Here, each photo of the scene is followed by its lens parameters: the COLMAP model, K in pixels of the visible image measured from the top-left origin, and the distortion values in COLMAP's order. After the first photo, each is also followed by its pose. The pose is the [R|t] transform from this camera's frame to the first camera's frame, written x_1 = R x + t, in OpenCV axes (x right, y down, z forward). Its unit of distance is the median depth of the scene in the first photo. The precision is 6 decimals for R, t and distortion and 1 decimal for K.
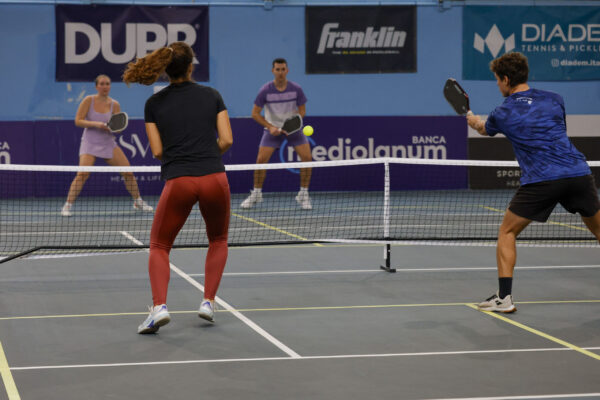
lens RADIAL K [[1783.9, 0, 299.6], [0, 1783.9, 200.1], [0, 0, 1]] dist [0.069903, 0.000000]
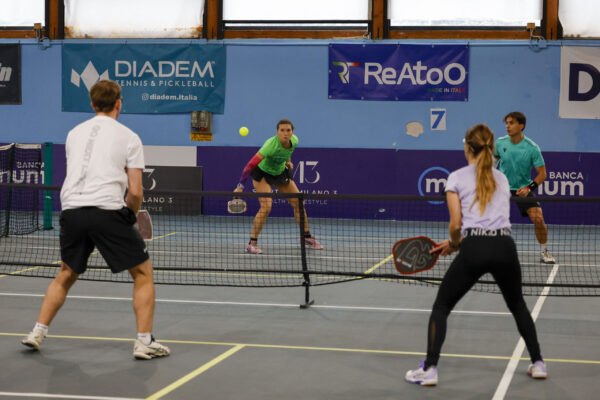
lens RADIAL K [[1516.7, 0, 304.3], [0, 1516.7, 197.1], [0, 0, 1]] dist [-0.065380, 0.000000]
pose [[0.921740, 0.034685, -0.386255, 0.582565], [-0.041544, 0.999092, -0.009423, -0.012434], [0.385578, 0.024733, 0.922344, 0.203447]]
